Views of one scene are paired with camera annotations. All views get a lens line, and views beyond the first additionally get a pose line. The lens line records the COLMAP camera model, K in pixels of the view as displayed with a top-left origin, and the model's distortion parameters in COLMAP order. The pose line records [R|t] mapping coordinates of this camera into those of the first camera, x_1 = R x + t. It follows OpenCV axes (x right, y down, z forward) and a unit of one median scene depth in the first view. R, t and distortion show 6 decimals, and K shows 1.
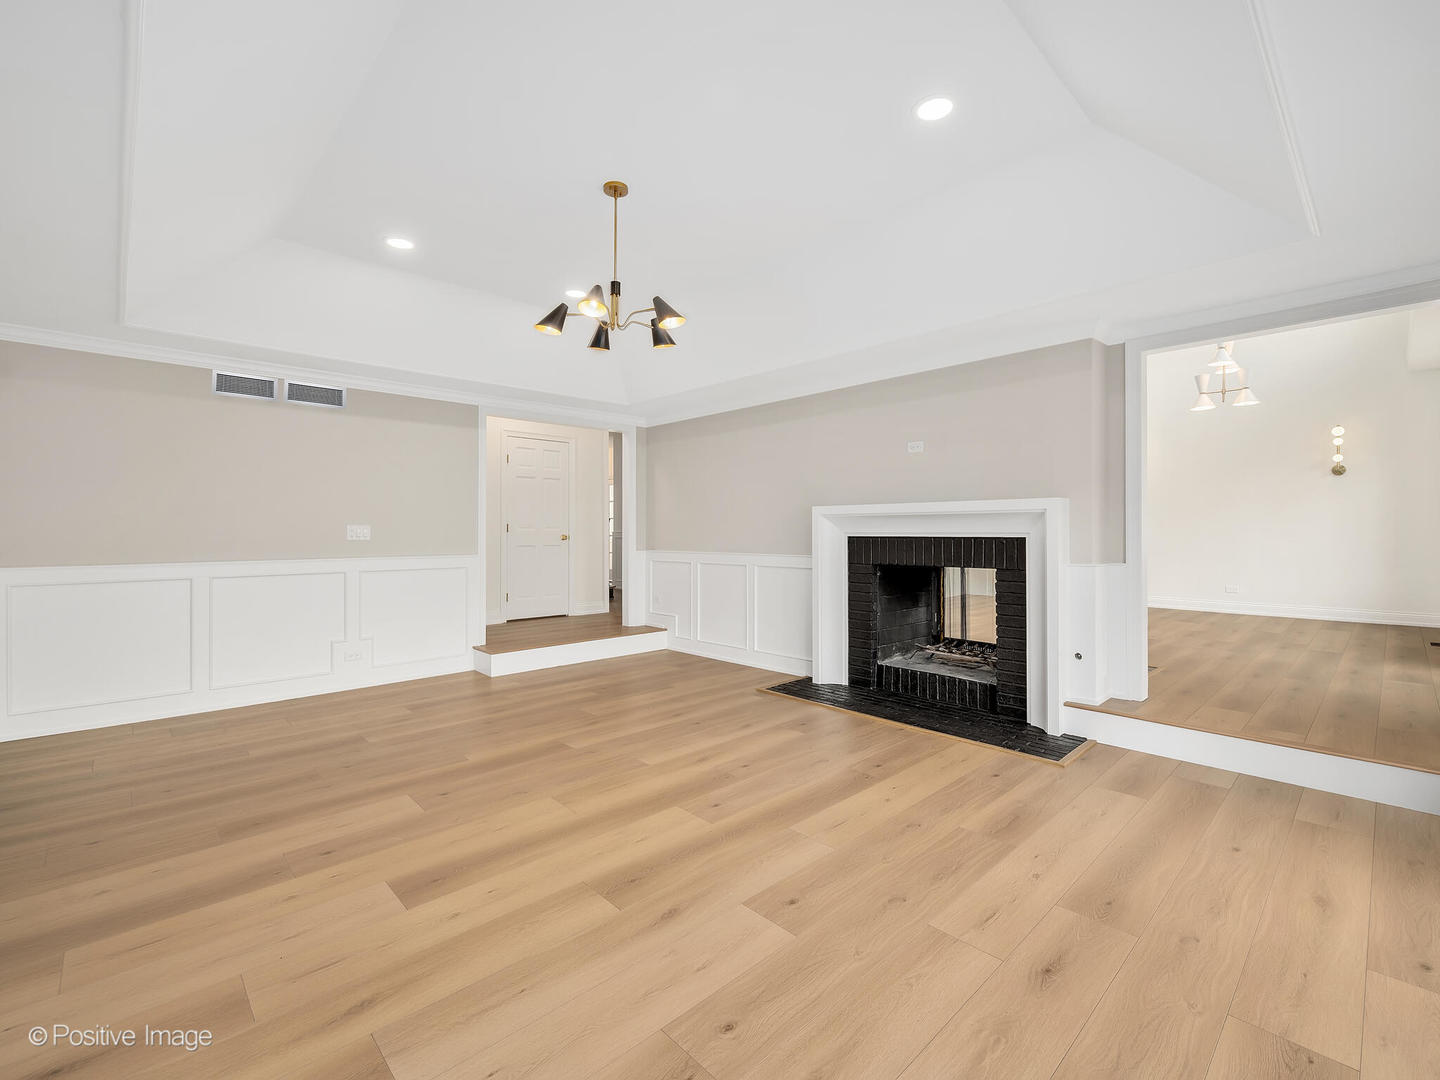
lens RADIAL K [[648.4, 0, 720.0], [0, 648.4, 540.0], [0, 0, 1]] dist [0.002289, -0.000096]
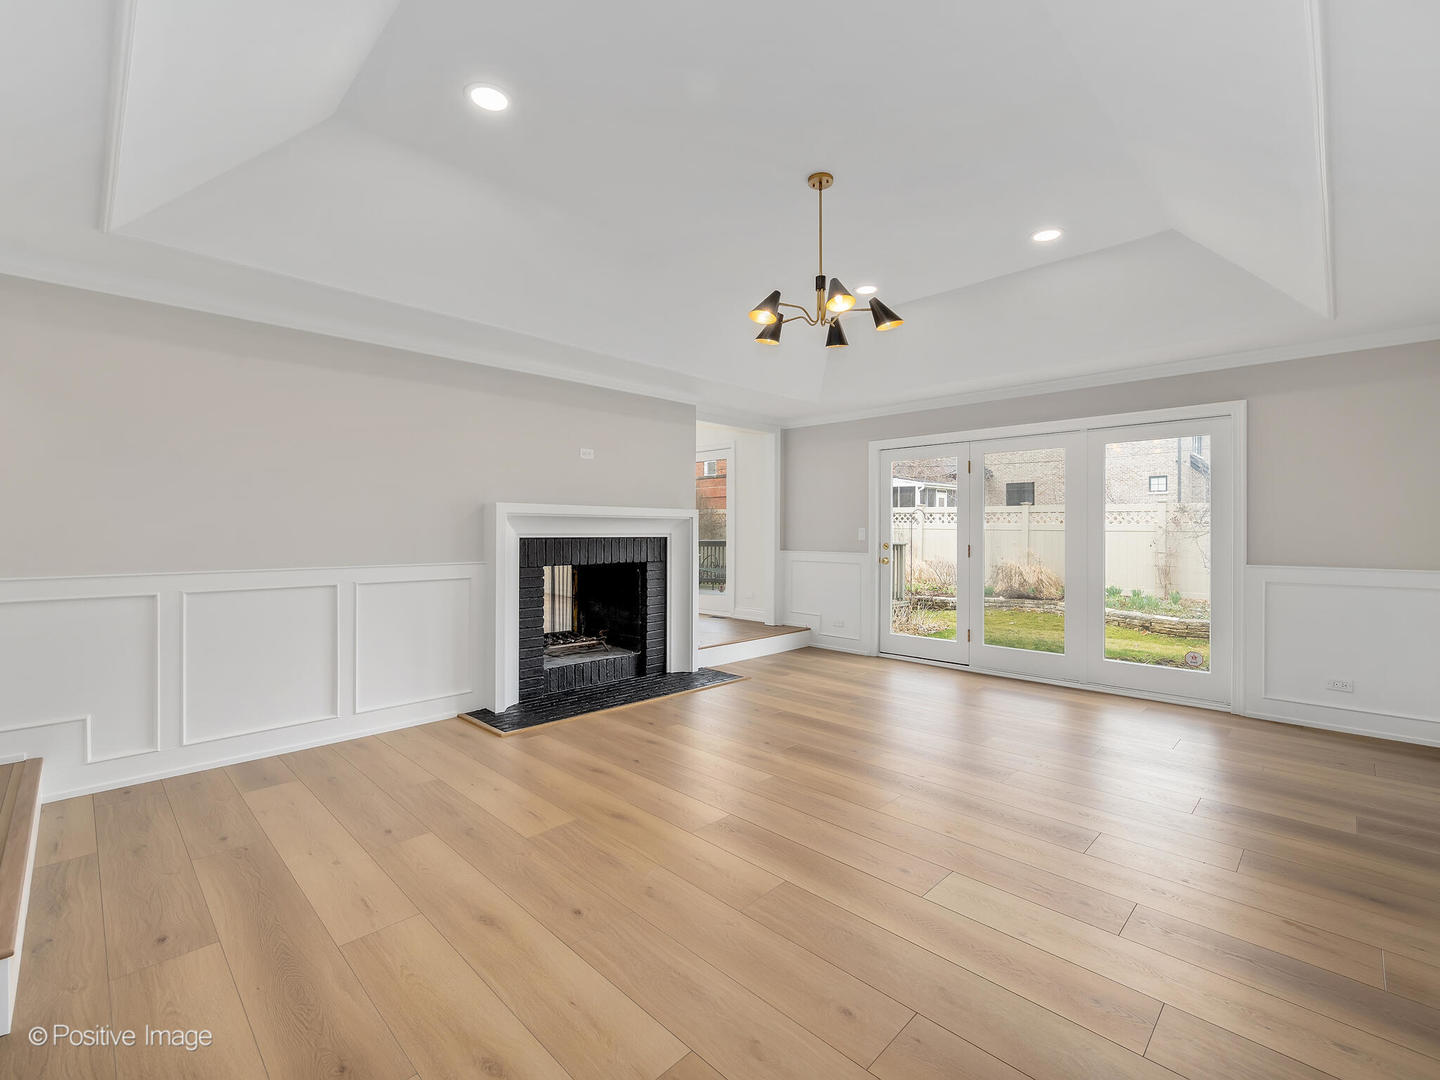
lens RADIAL K [[648.4, 0, 720.0], [0, 648.4, 540.0], [0, 0, 1]] dist [0.002289, -0.000096]
pose [[-0.018034, -0.016606, 0.999699, -0.743211], [0.006931, 0.999836, 0.016734, -0.016272], [-0.999813, 0.007231, -0.017916, 0.766176]]
